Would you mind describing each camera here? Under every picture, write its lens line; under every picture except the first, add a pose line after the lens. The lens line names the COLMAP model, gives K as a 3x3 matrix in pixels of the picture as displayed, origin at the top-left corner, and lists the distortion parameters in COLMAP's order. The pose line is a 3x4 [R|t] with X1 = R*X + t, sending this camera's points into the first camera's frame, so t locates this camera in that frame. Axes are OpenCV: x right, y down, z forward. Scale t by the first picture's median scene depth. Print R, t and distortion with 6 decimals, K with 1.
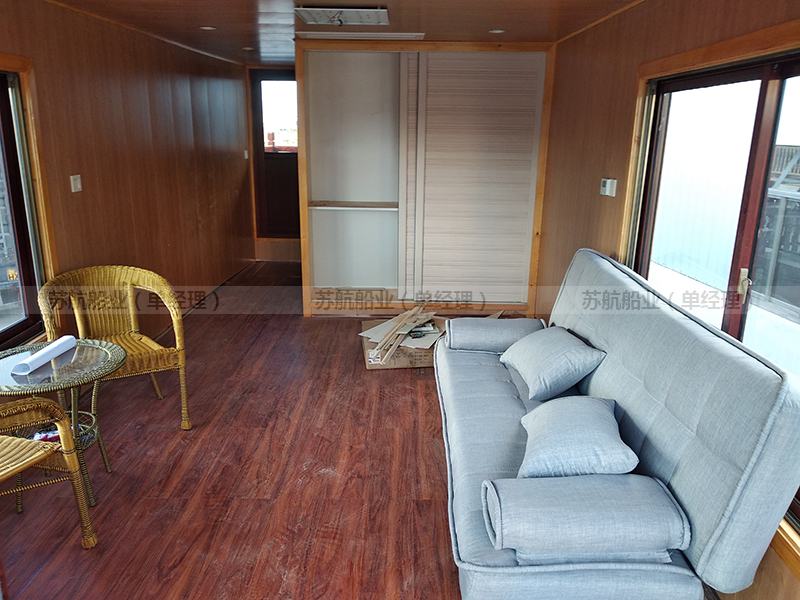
lens RADIAL K [[620.7, 0, 400.0], [0, 620.7, 300.0], [0, 0, 1]] dist [0.051322, -0.056294]
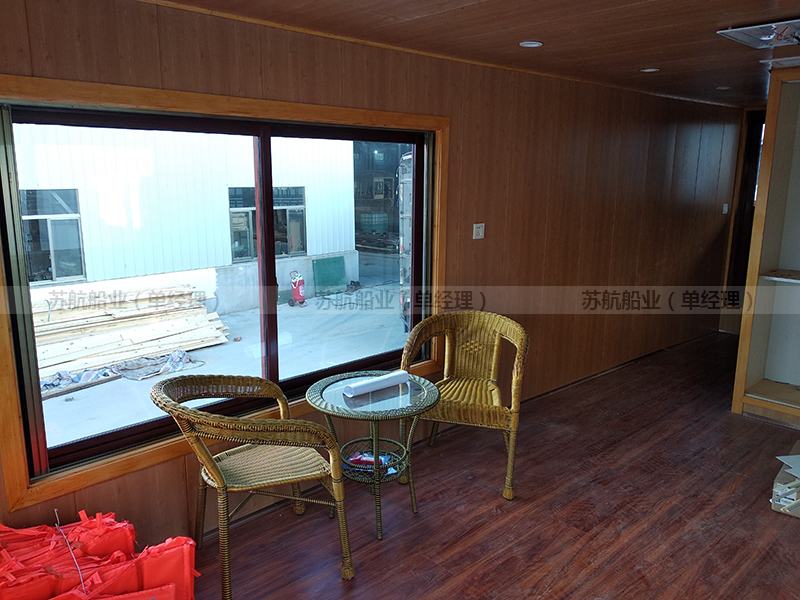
lens RADIAL K [[620.7, 0, 400.0], [0, 620.7, 300.0], [0, 0, 1]] dist [0.051322, -0.056294]
pose [[0.684160, 0.142093, -0.715357, 0.165022], [-0.196052, 0.980566, 0.007270, -0.055234], [0.702488, 0.135274, 0.698722, 0.196019]]
